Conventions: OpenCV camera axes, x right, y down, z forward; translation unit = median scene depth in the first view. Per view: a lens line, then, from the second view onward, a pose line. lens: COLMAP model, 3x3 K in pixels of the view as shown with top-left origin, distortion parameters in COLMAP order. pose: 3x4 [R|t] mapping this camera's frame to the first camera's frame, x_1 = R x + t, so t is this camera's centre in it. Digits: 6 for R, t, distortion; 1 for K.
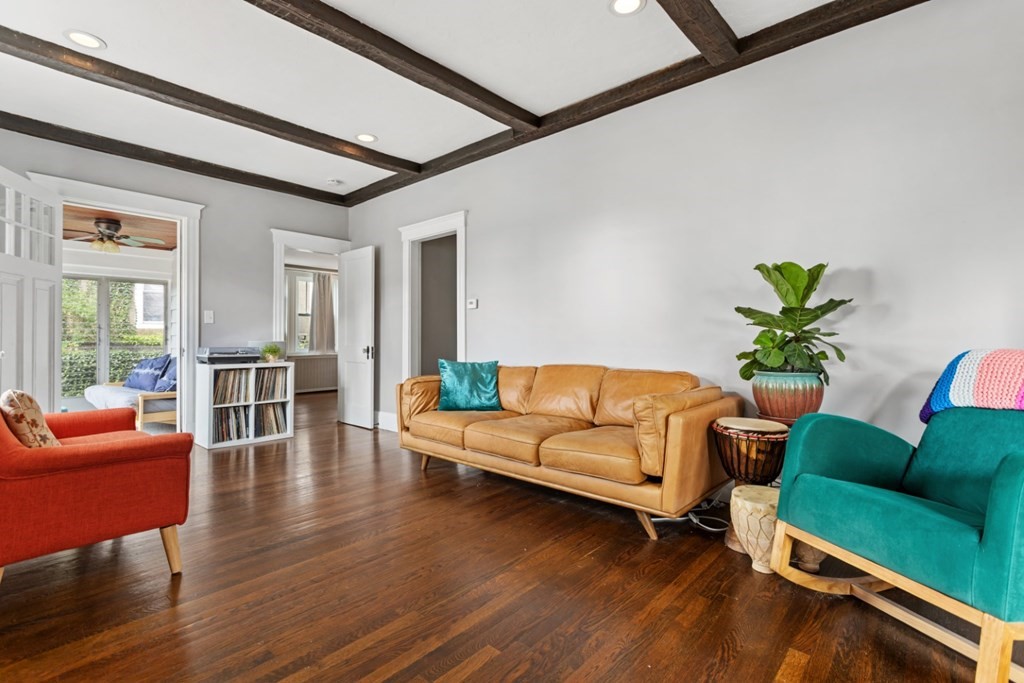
lens RADIAL K [[488.5, 0, 512.0], [0, 488.5, 341.5], [0, 0, 1]] dist [-0.000506, -0.000095]
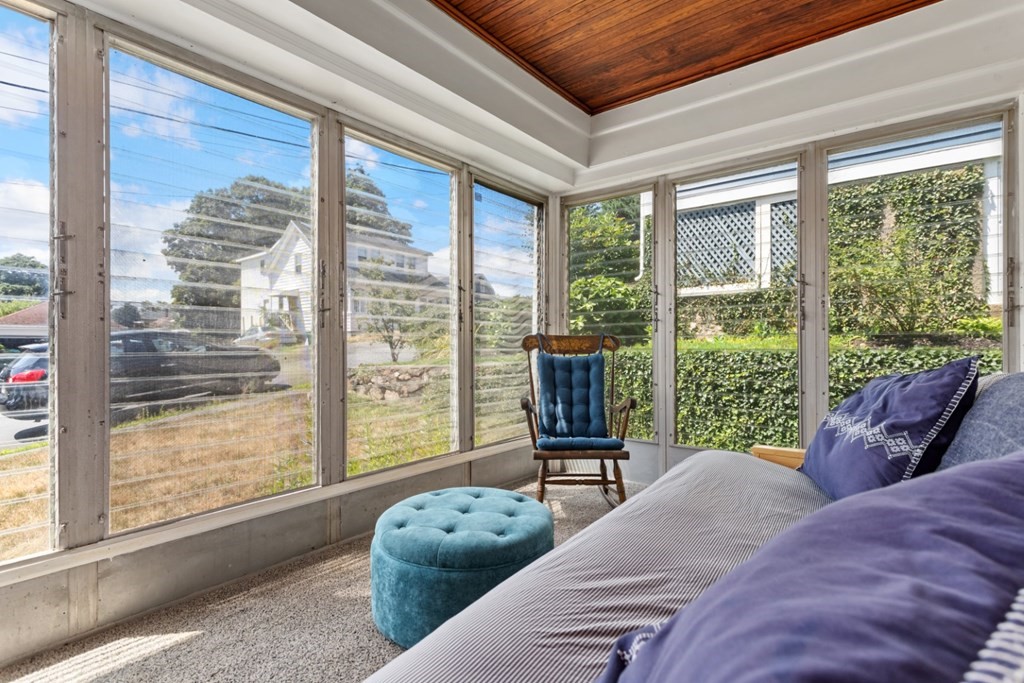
lens RADIAL K [[488.5, 0, 512.0], [0, 488.5, 341.5], [0, 0, 1]] dist [-0.000506, -0.000095]
pose [[0.077734, -0.000974, -0.996974, -0.527246], [0.000811, 0.999999, -0.000914, 0.018595], [0.996974, -0.000737, 0.077734, 0.811590]]
